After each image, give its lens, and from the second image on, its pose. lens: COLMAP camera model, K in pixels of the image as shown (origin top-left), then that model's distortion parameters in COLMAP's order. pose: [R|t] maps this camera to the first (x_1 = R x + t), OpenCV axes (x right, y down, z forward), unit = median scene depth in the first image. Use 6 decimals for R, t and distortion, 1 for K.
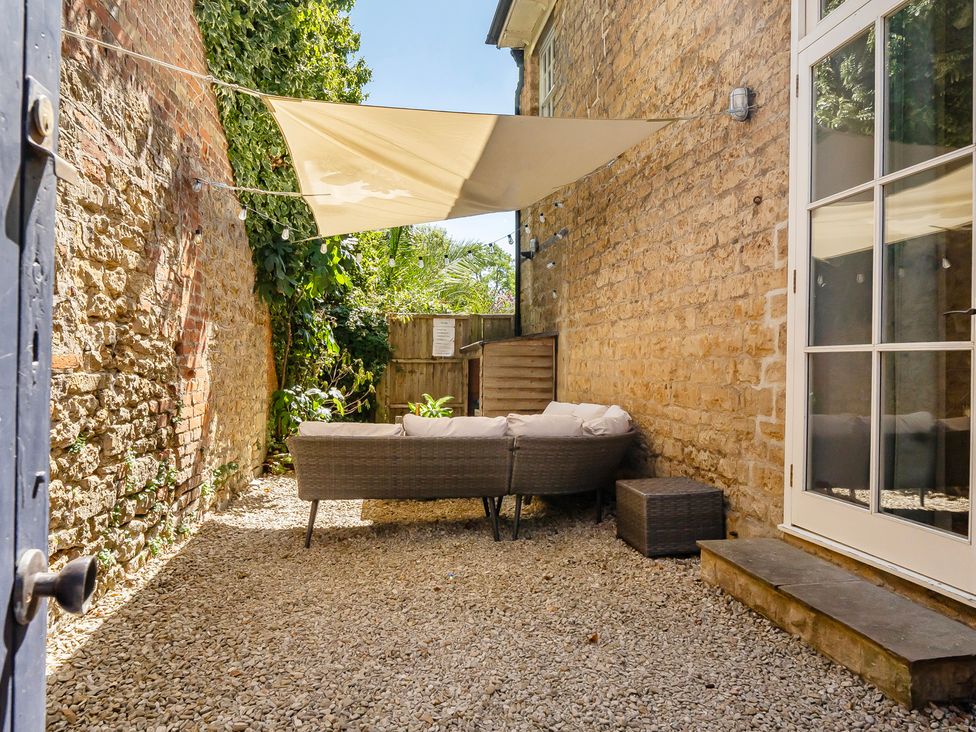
lens RADIAL K [[647.4, 0, 496.1], [0, 647.4, 364.0], [0, 0, 1]] dist [0.001261, -0.000242]
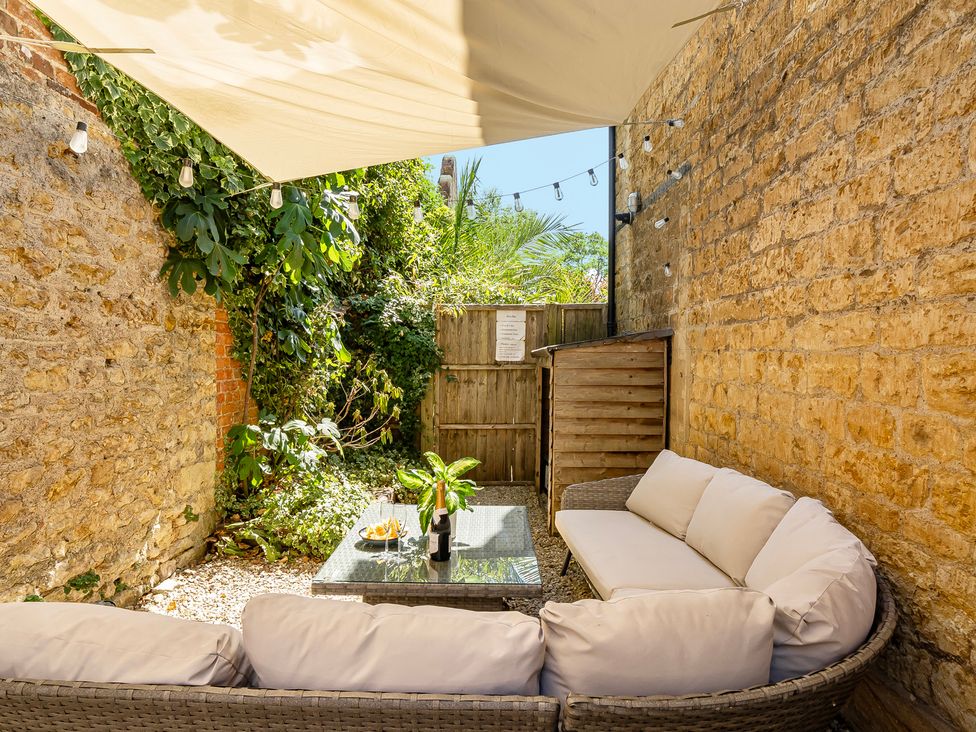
lens RADIAL K [[647.4, 0, 480.0], [0, 647.4, 373.2], [0, 0, 1]] dist [0.001261, -0.000242]
pose [[0.984211, 0.003012, -0.176971, 0.023139], [0.002503, 0.999518, 0.030929, -0.028772], [0.176979, -0.030884, 0.983730, 0.351177]]
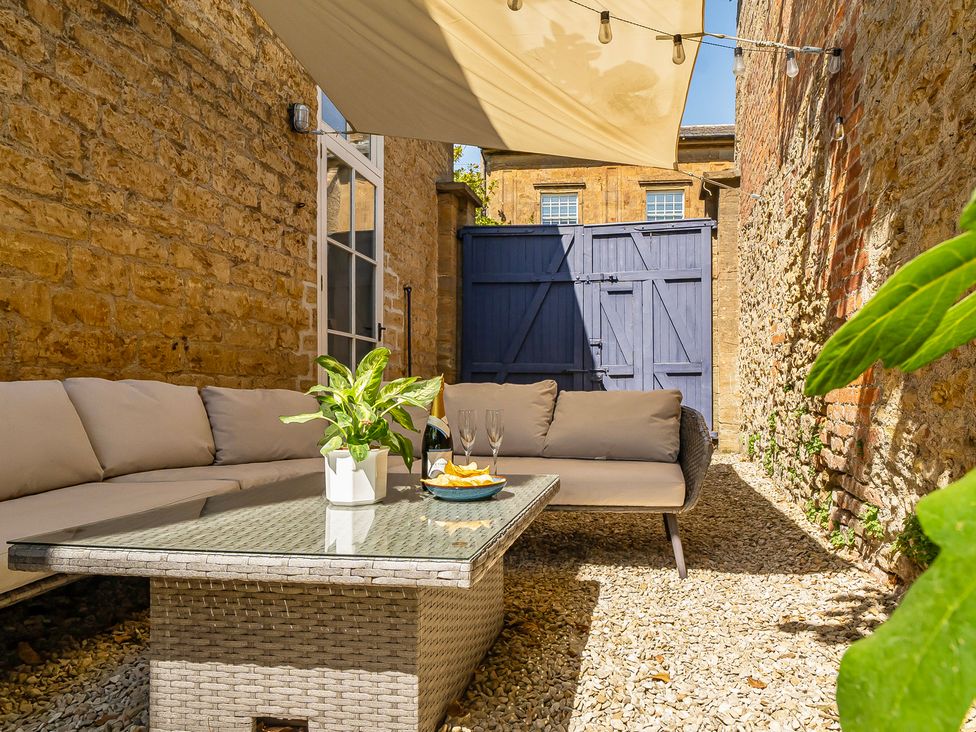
lens RADIAL K [[739.7, 0, 491.4], [0, 739.7, 373.2], [0, 0, 1]] dist [0.010766, 0.006132]
pose [[-0.925389, -0.001110, 0.379017, -0.217412], [-0.014334, 0.999383, -0.032071, 0.051287], [-0.378747, -0.035111, -0.924834, 0.974235]]
